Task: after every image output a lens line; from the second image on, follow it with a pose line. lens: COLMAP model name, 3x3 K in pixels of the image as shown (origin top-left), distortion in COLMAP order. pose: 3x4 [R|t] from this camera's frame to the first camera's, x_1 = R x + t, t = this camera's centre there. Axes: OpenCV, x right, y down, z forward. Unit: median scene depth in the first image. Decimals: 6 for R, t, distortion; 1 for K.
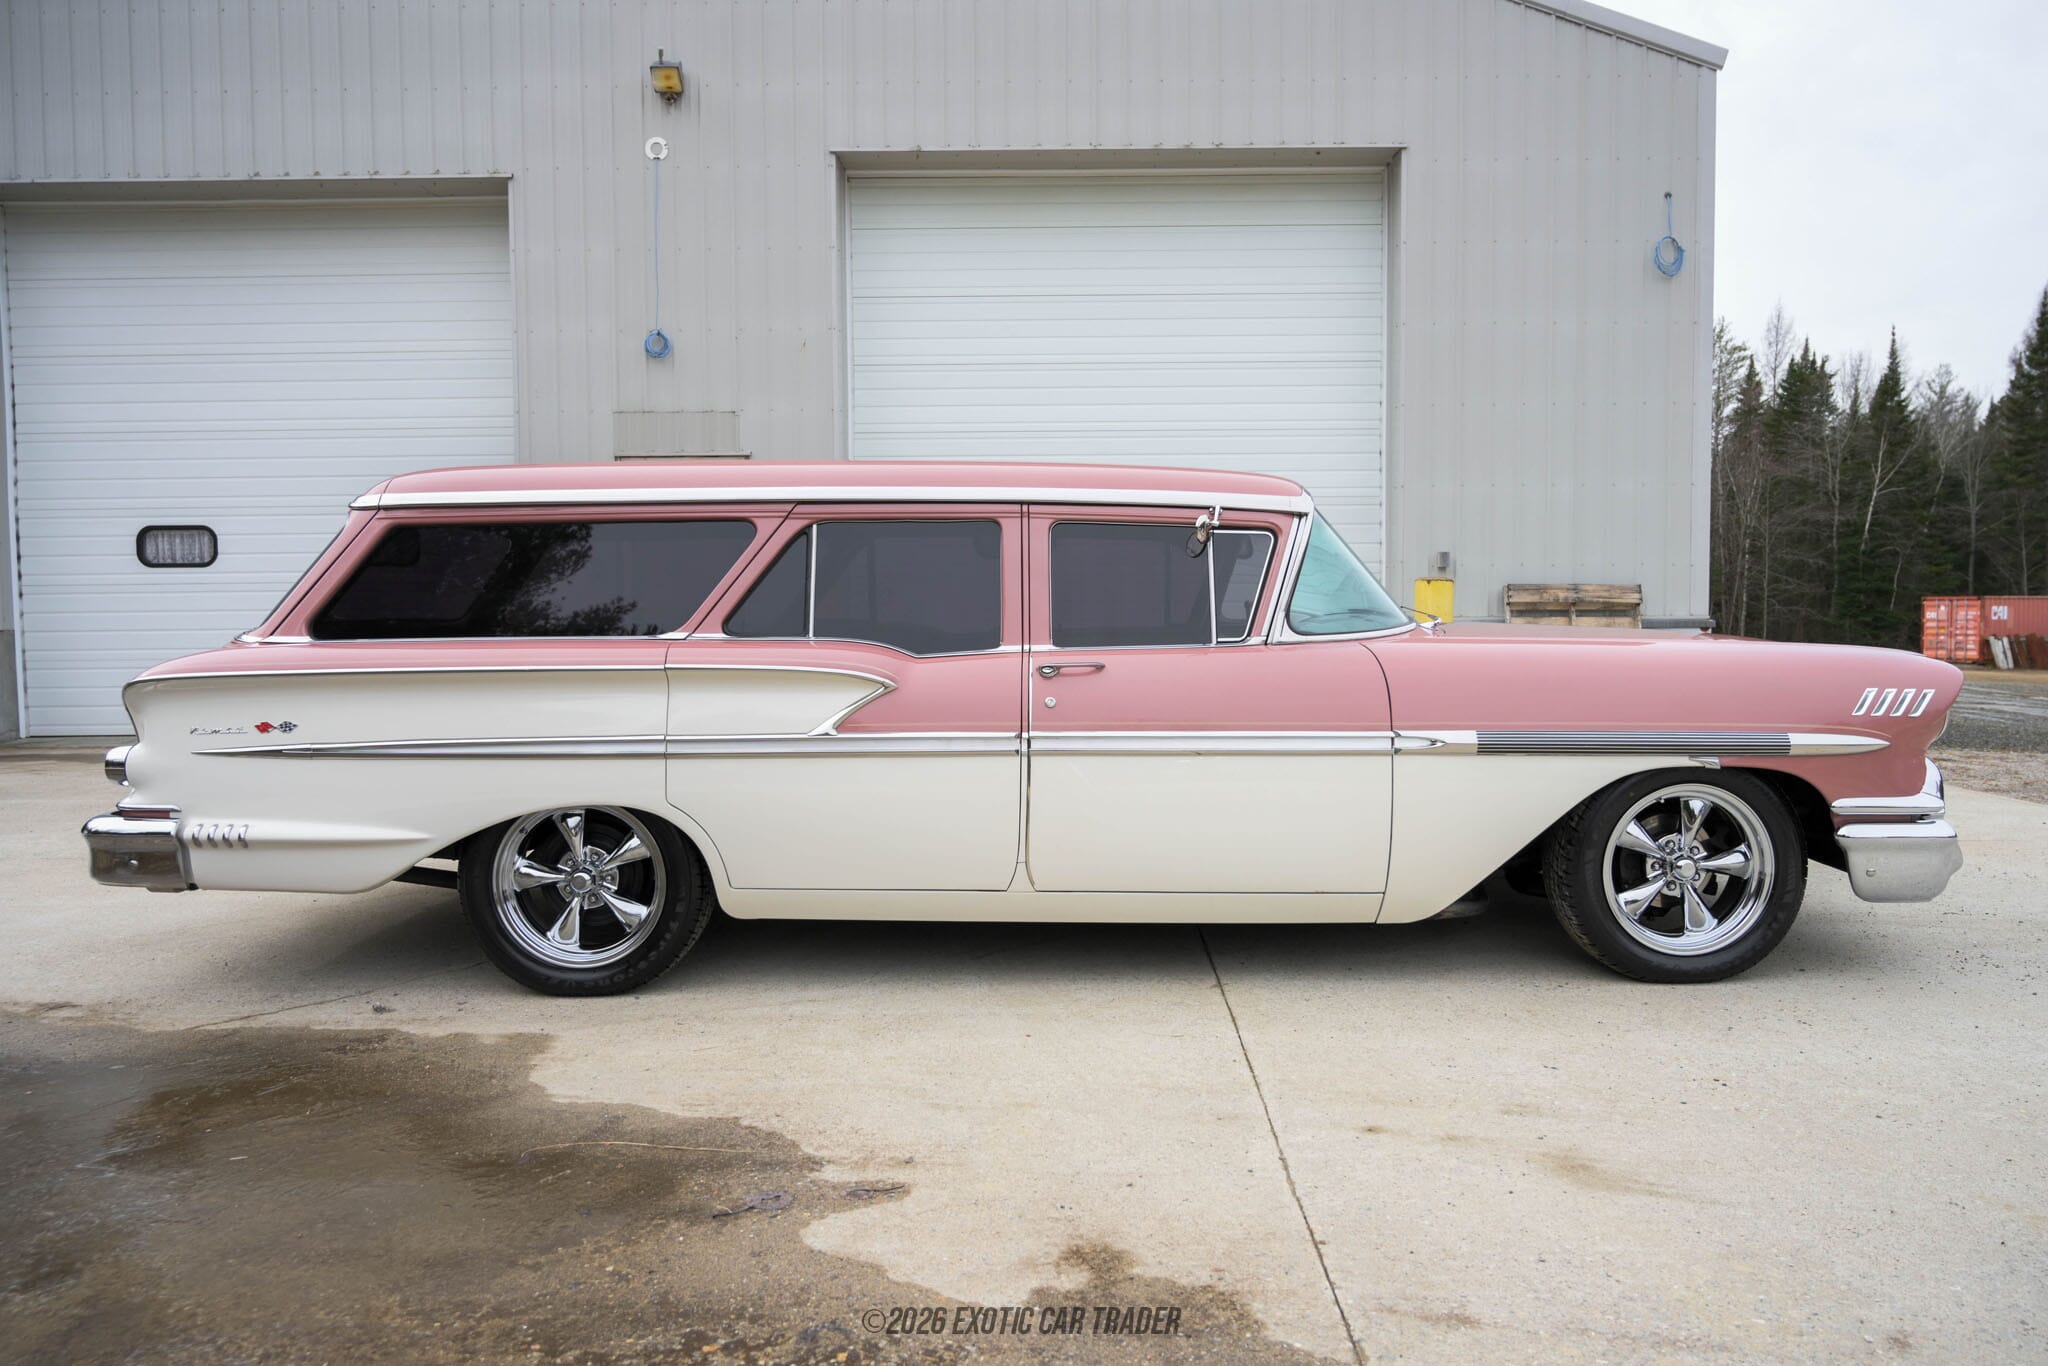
lens RADIAL K [[1369.8, 0, 1024.0], [0, 1369.8, 683.0], [0, 0, 1]] dist [-0.007174, -0.002742]
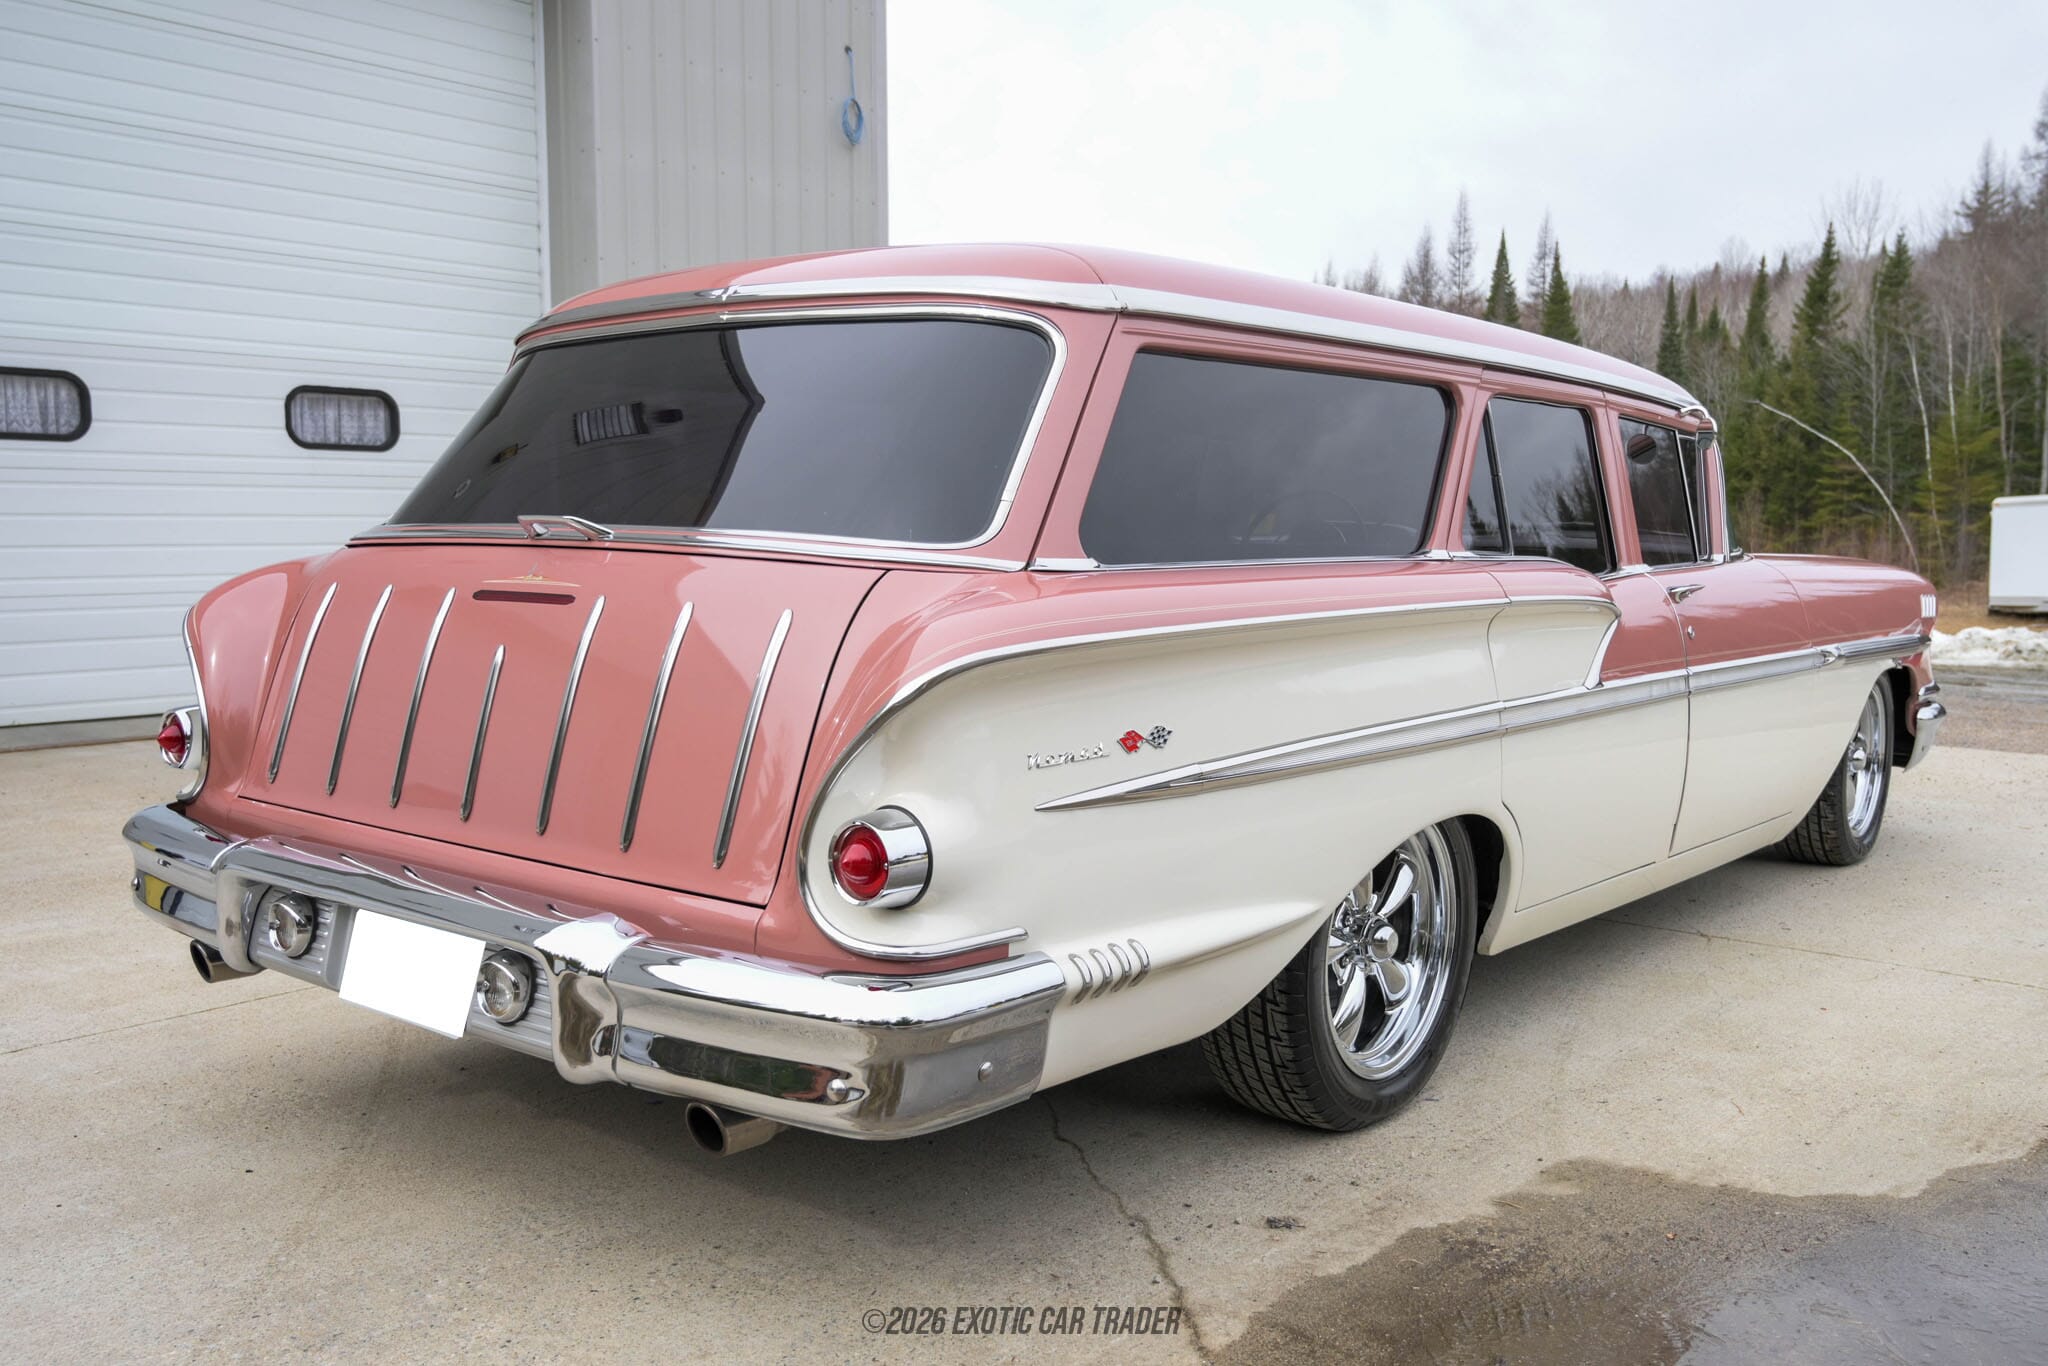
lens RADIAL K [[1740.1, 0, 1022.1], [0, 1740.1, 745.3], [0, 0, 1]] dist [-0.009020, -0.000748]
pose [[0.643746, -0.086728, 0.760309, -0.626617], [0.035072, 0.995857, 0.083902, -0.012233], [-0.764435, -0.027346, 0.644120, 0.367028]]
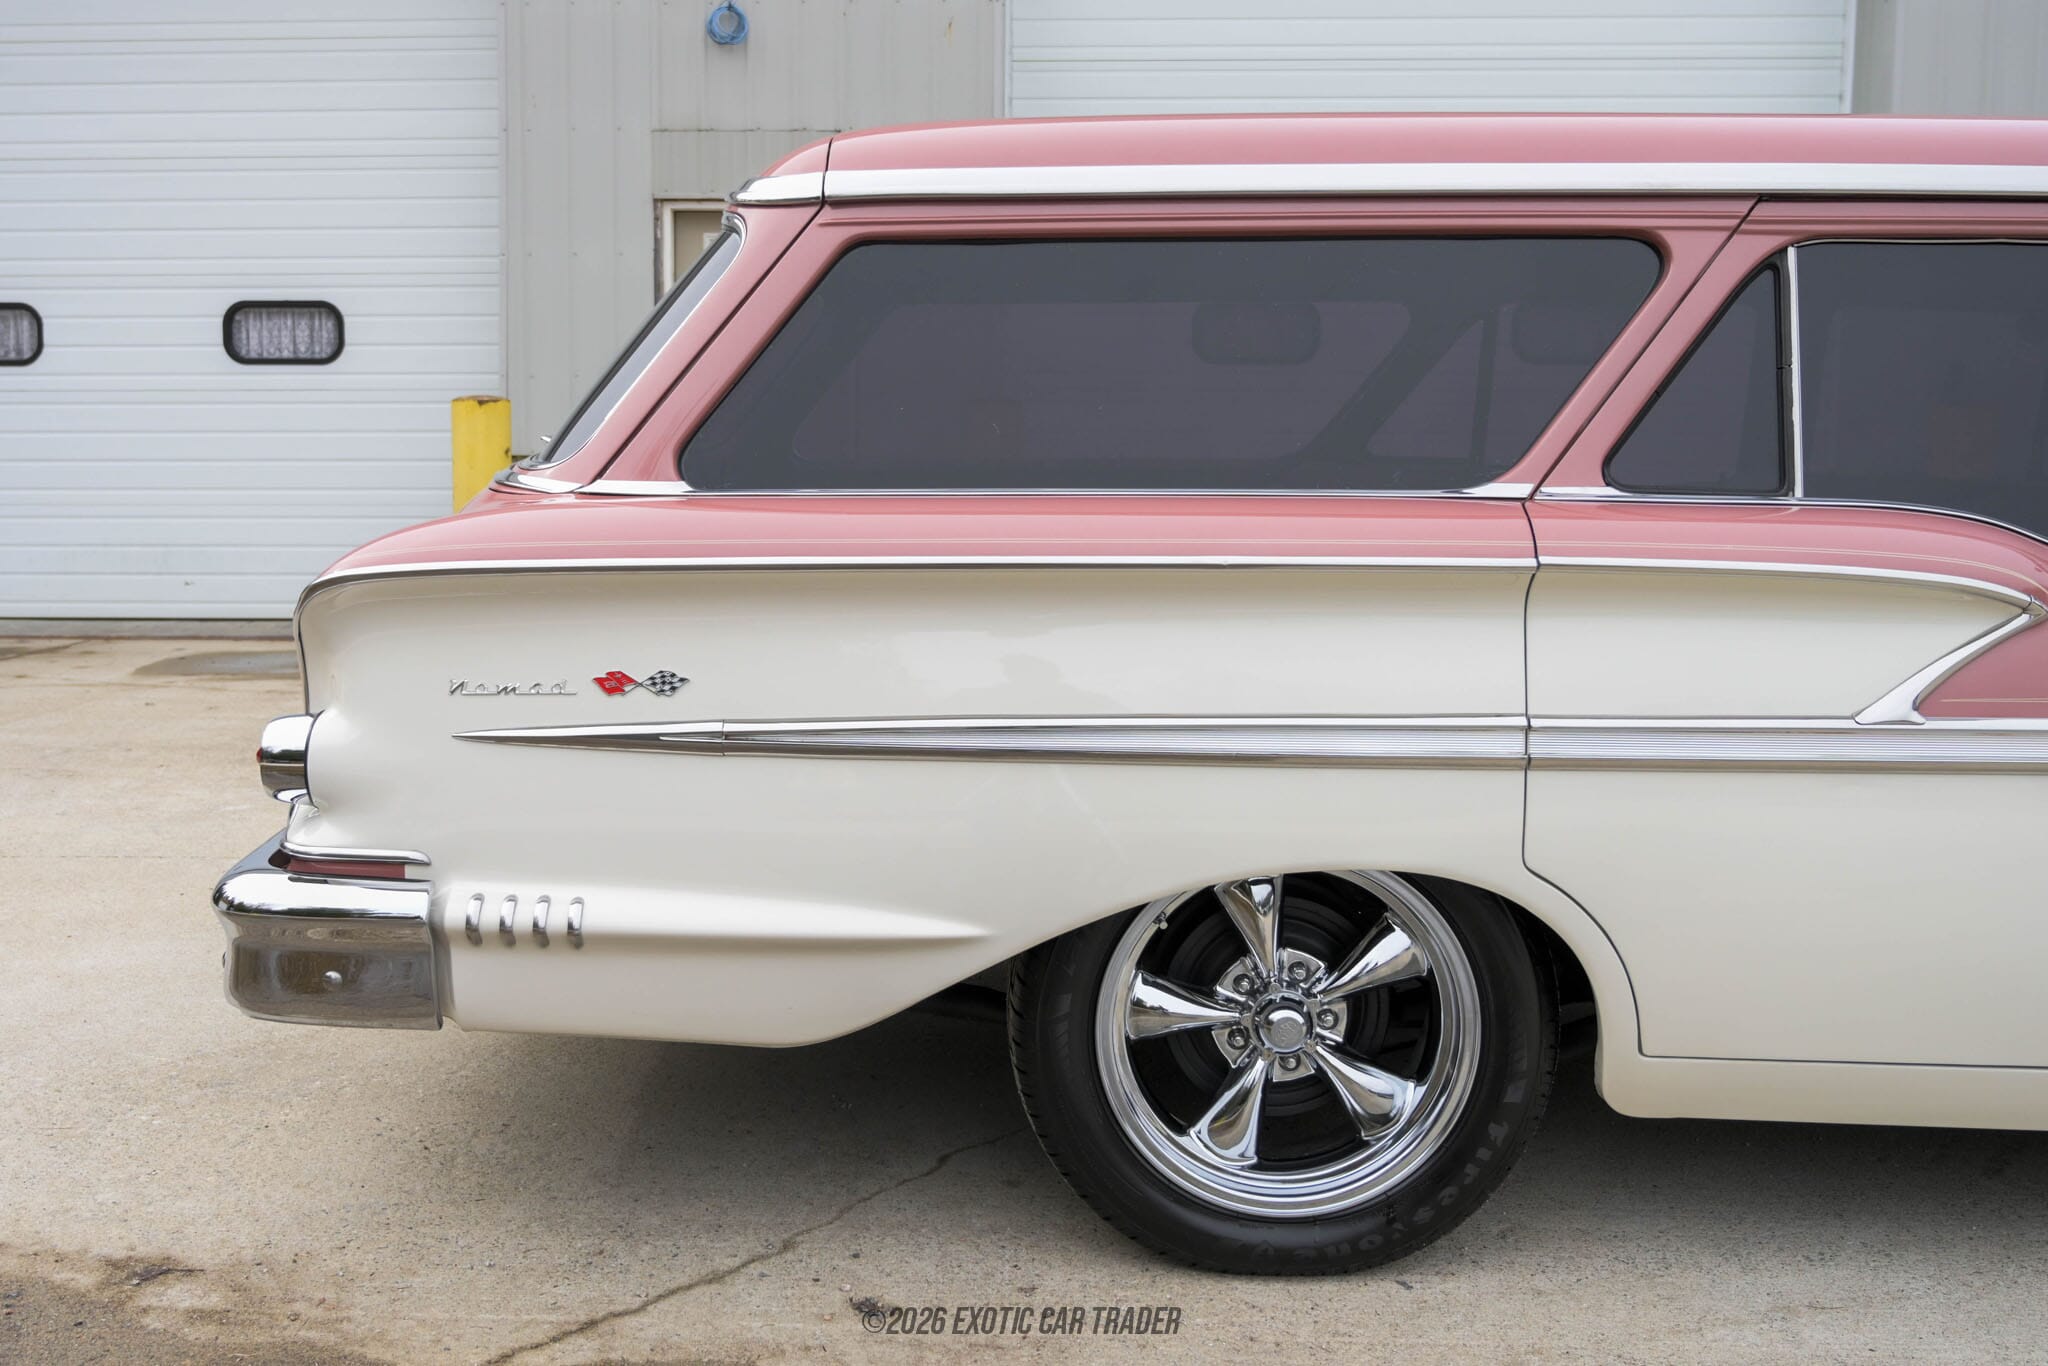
lens RADIAL K [[1893.8, 0, 1019.5], [0, 1893.8, 623.9], [0, 0, 1]] dist [-0.015607, 0.003575]
pose [[0.999284, 0.015625, -0.034457, -0.236637], [-0.014143, 0.998981, 0.042850, -0.009213], [0.035091, -0.042332, 0.998487, 0.225439]]
